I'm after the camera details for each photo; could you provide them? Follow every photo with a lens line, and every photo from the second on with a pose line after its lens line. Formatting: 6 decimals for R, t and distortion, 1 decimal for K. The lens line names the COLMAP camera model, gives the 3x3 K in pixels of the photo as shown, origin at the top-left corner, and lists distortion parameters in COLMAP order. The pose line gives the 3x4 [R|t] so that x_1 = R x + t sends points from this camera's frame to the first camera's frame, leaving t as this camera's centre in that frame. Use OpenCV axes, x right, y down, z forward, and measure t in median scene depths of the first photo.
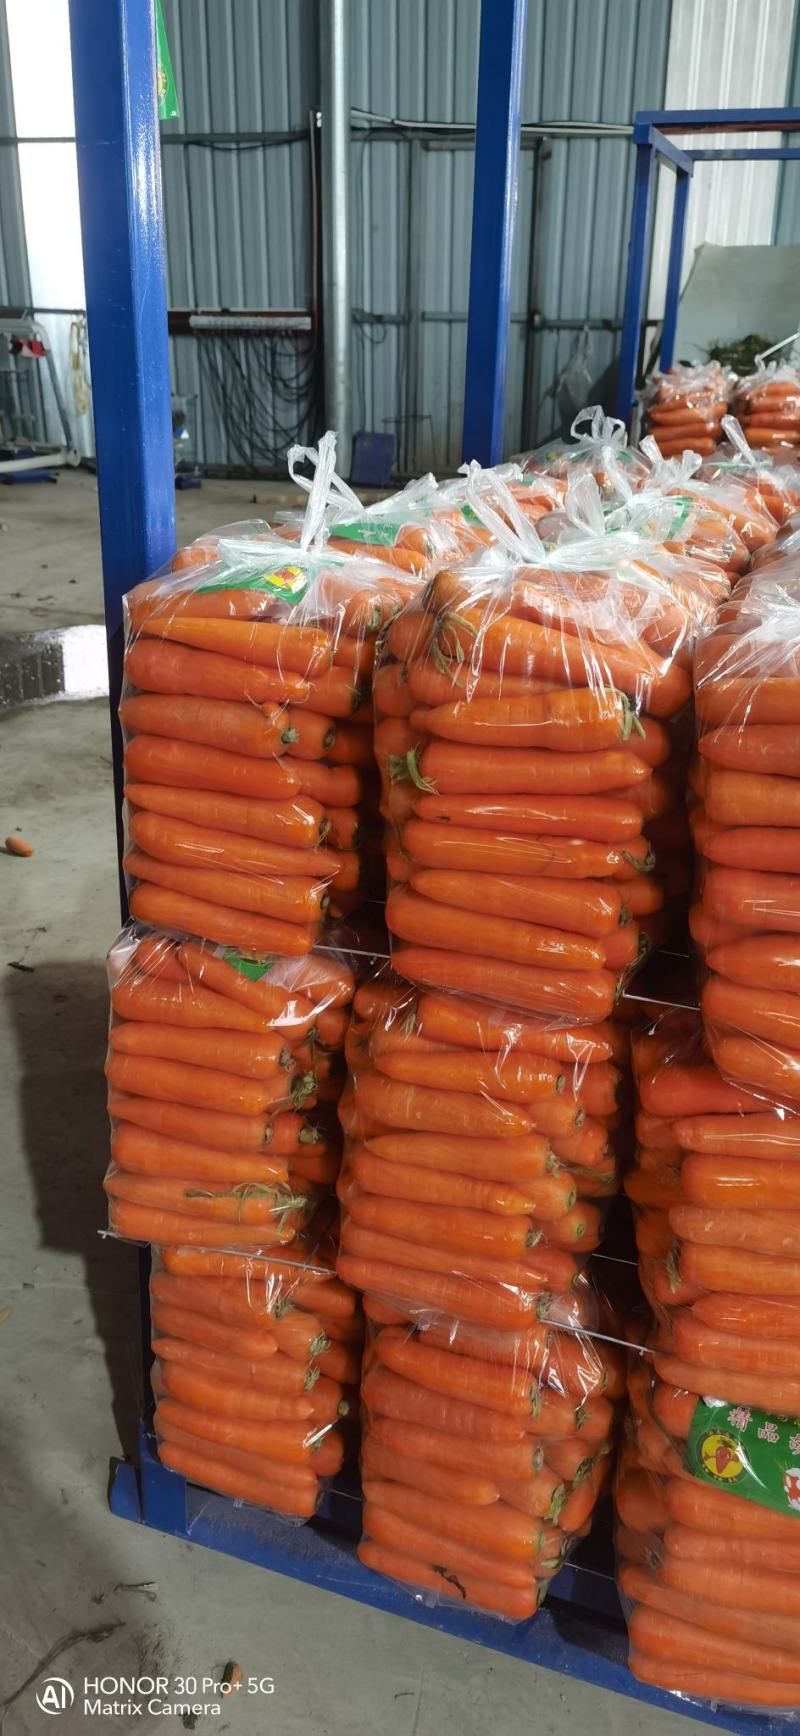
lens RADIAL K [[1299.5, 0, 400.1], [0, 1299.5, 904.0], [0, 0, 1]] dist [0.044542, 0.093716]
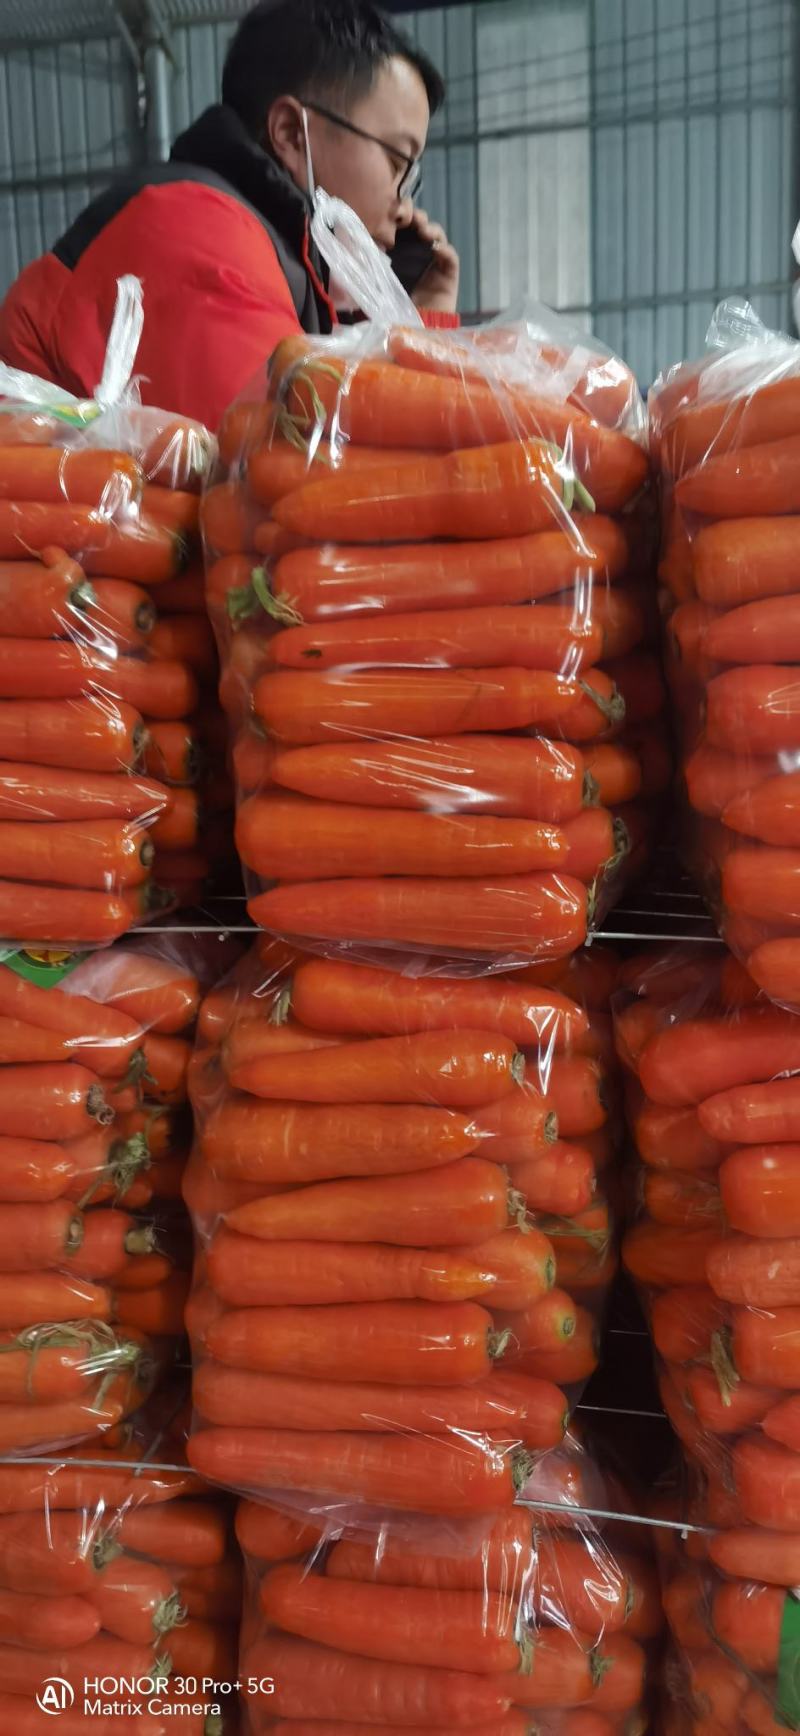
lens RADIAL K [[1339.5, 0, 400.0], [0, 1339.5, 868.0], [0, 0, 1]] dist [0.085099, -0.118471]
pose [[0.993348, -0.054929, 0.101204, 0.001883], [0.079456, 0.963097, -0.257160, 0.191956], [-0.083344, 0.263491, 0.961055, 0.305219]]
